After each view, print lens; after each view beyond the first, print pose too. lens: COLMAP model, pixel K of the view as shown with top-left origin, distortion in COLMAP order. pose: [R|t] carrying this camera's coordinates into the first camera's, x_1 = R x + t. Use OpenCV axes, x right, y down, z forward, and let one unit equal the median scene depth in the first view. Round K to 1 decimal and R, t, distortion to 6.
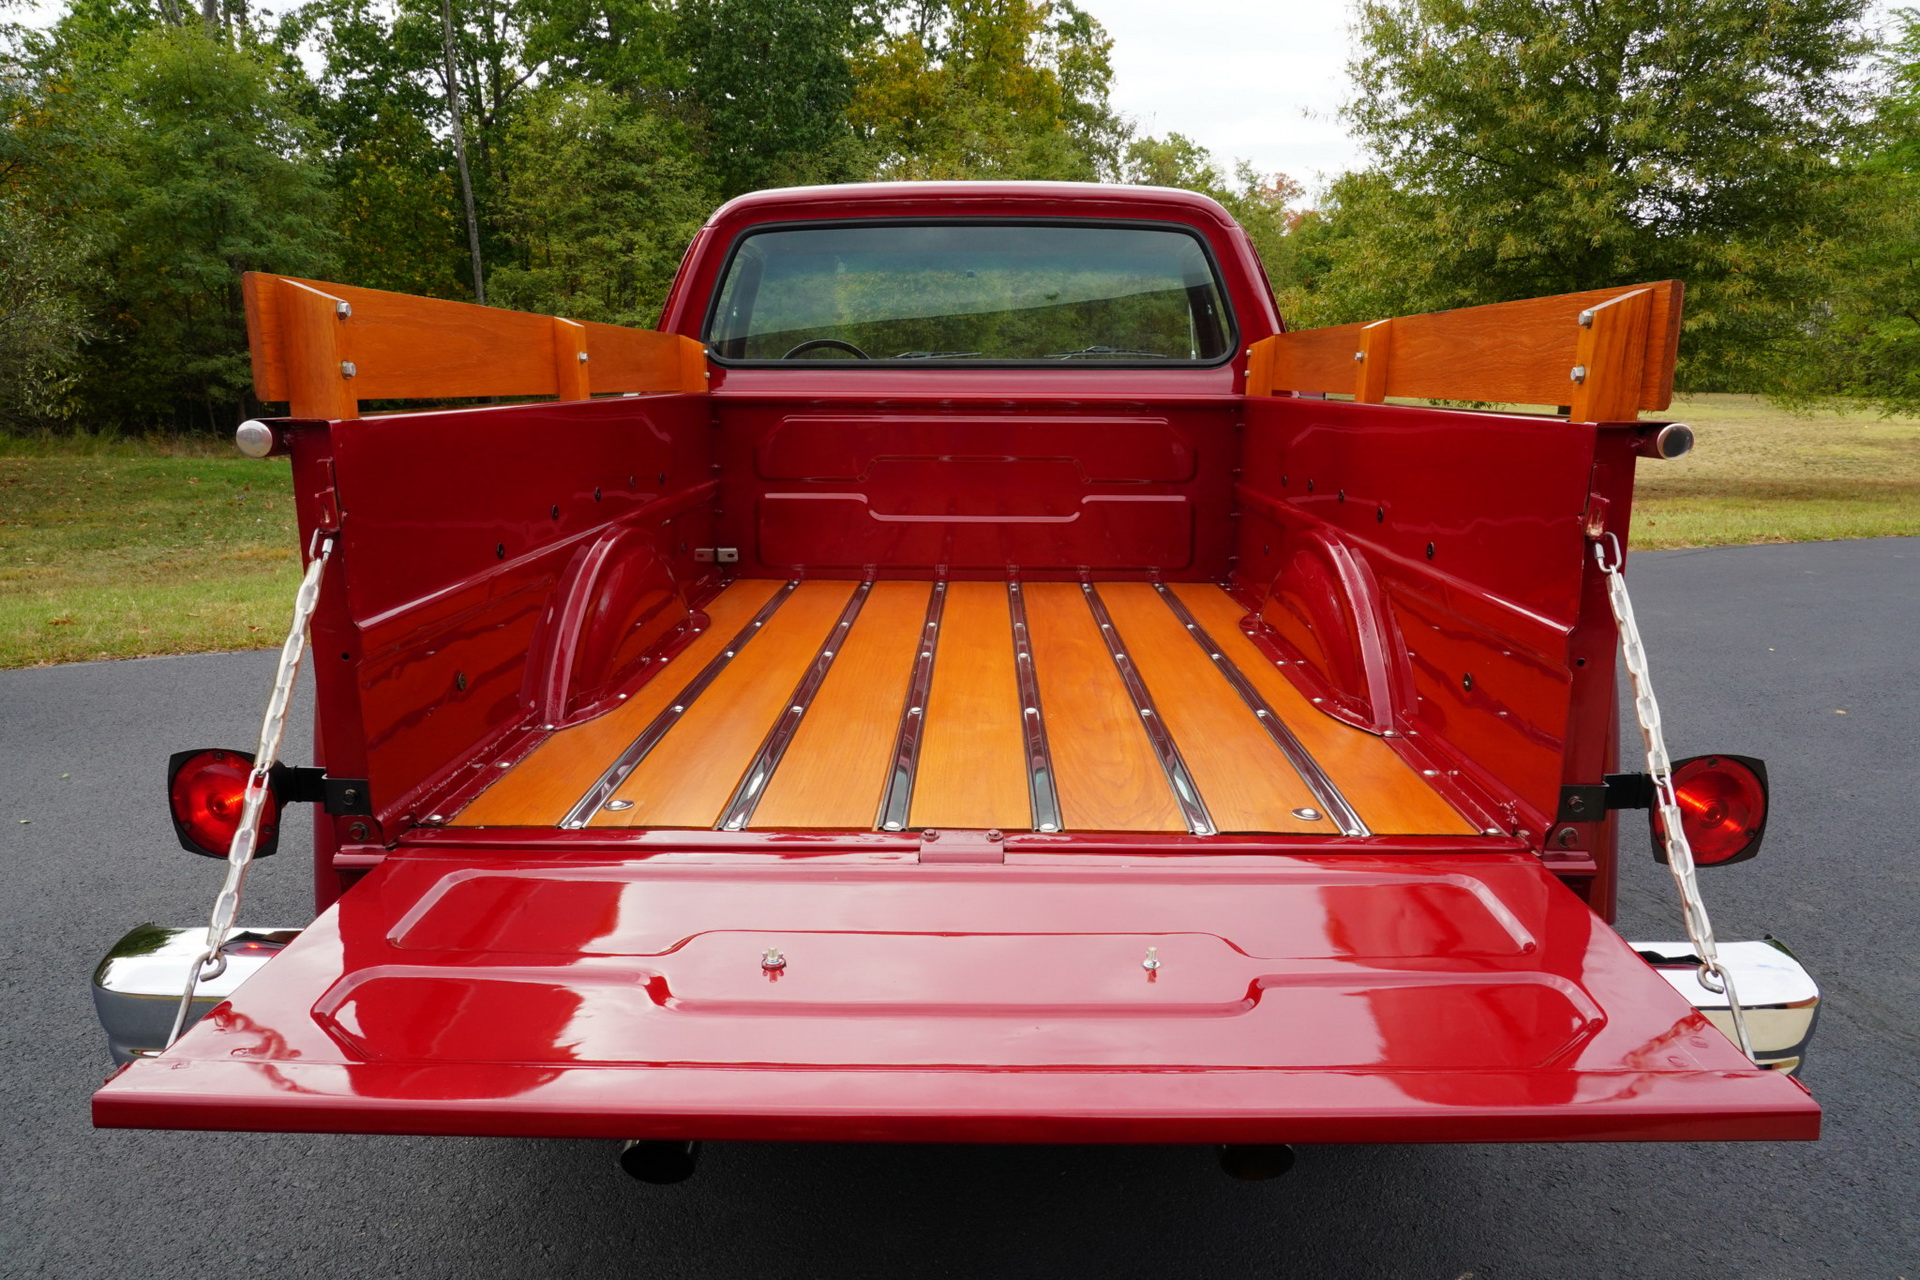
lens RADIAL K [[1291.6, 0, 965.5], [0, 1291.6, 637.2], [0, 0, 1]] dist [-0.025519, 0.020416]
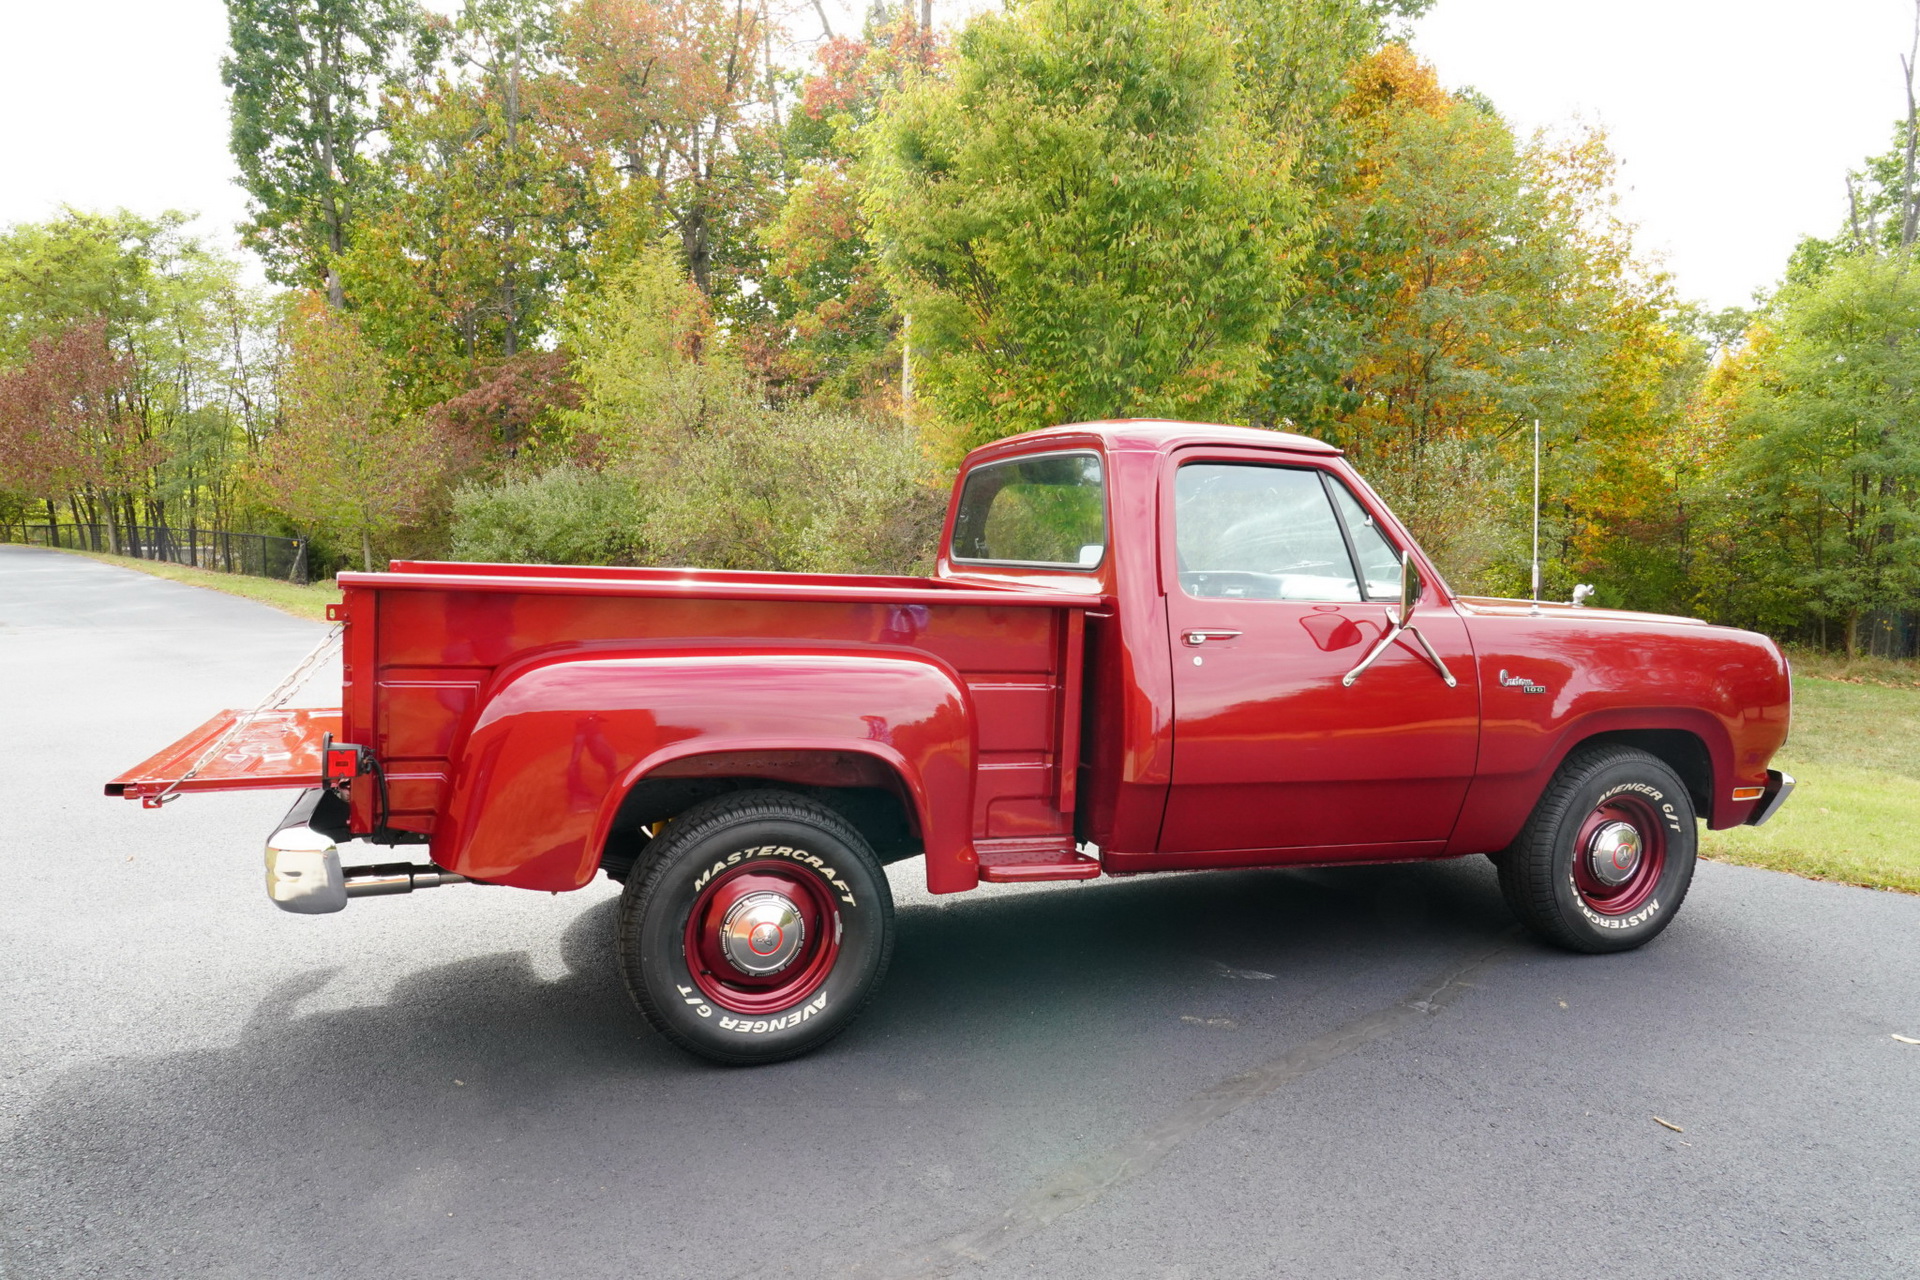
lens RADIAL K [[1291.6, 0, 965.5], [0, 1291.6, 637.2], [0, 0, 1]] dist [-0.025519, 0.020416]
pose [[0.341322, 0.070971, -0.937263, 0.106943], [-0.222976, 0.974796, -0.007388, -0.010646], [0.913116, 0.211509, 0.348545, 0.044535]]
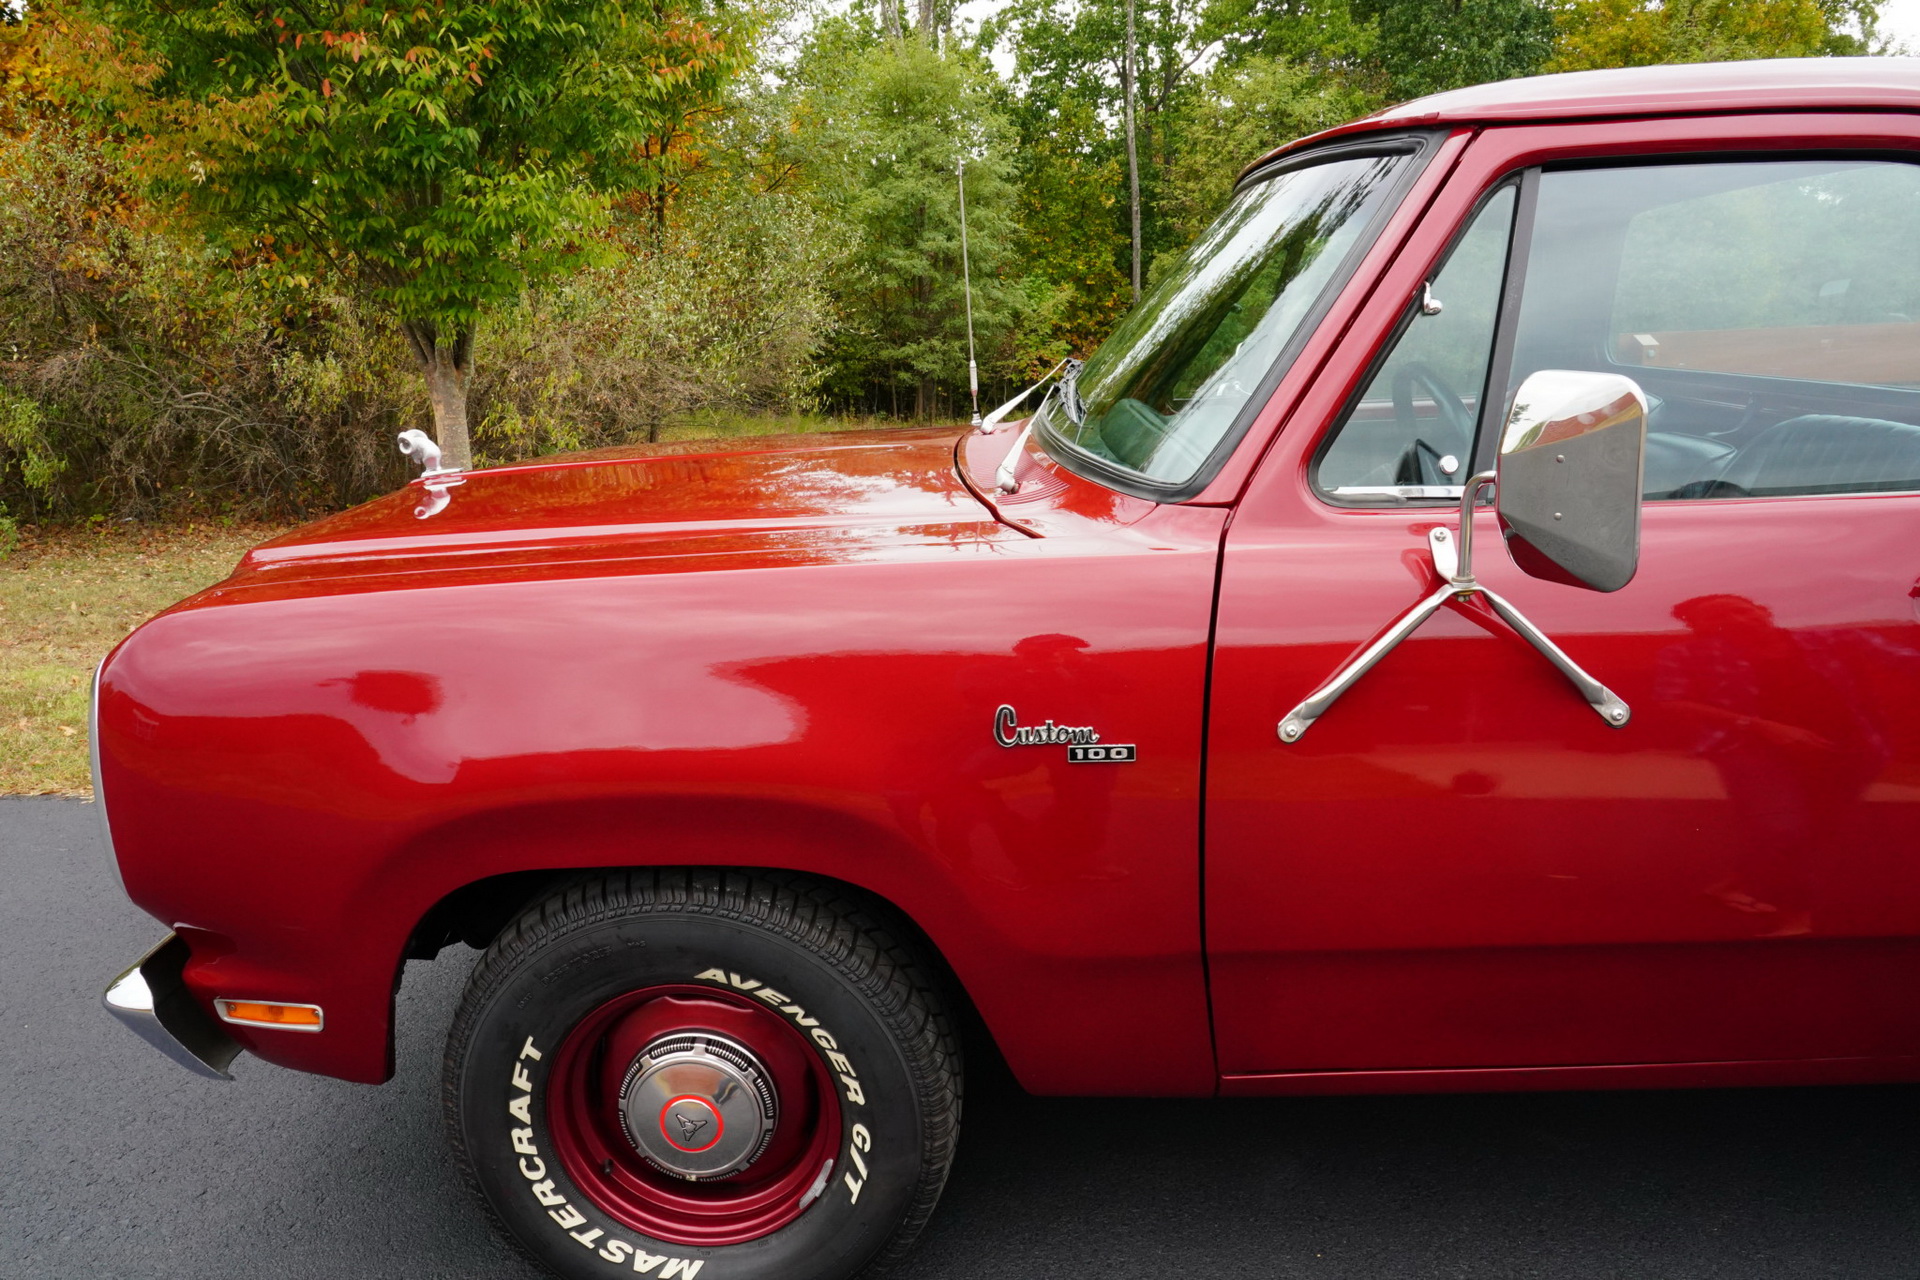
lens RADIAL K [[1273.6, 0, 954.7], [0, 1273.6, 638.1], [0, 0, 1]] dist [-0.022859, 0.003312]
pose [[0.899276, 0.093327, -0.427310, -0.057293], [-0.086523, 0.995622, 0.035361, -0.012287], [0.428739, 0.005173, 0.903414, 0.045162]]
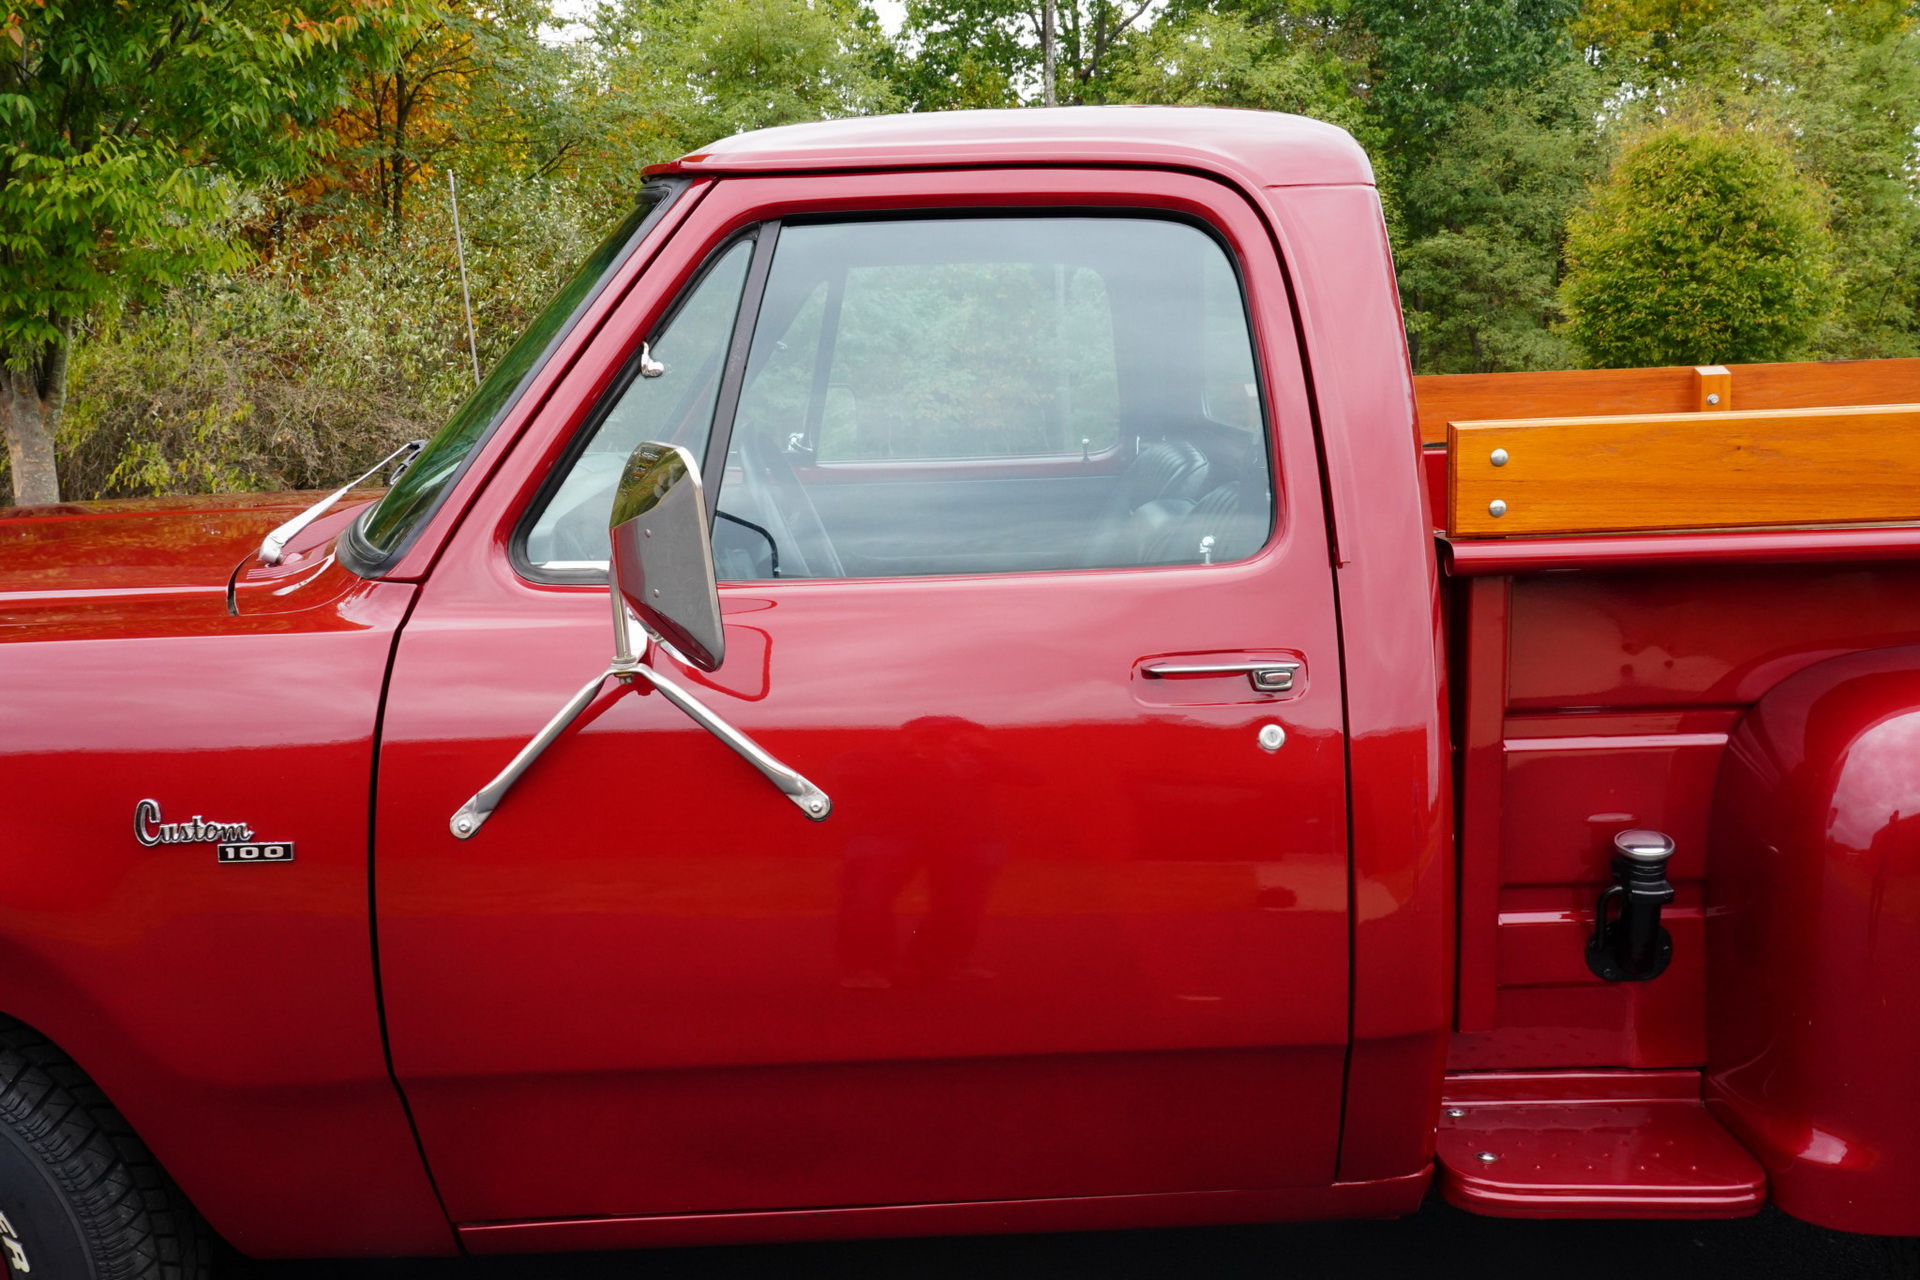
lens RADIAL K [[1674.6, 0, 961.3], [0, 1674.6, 639.8], [0, 0, 1]] dist [0.038891, -0.016831]
pose [[0.923334, 0.064657, -0.378514, -0.033251], [-0.084897, 0.995702, -0.037011, -0.013630], [0.374494, 0.066308, 0.924855, 0.046047]]
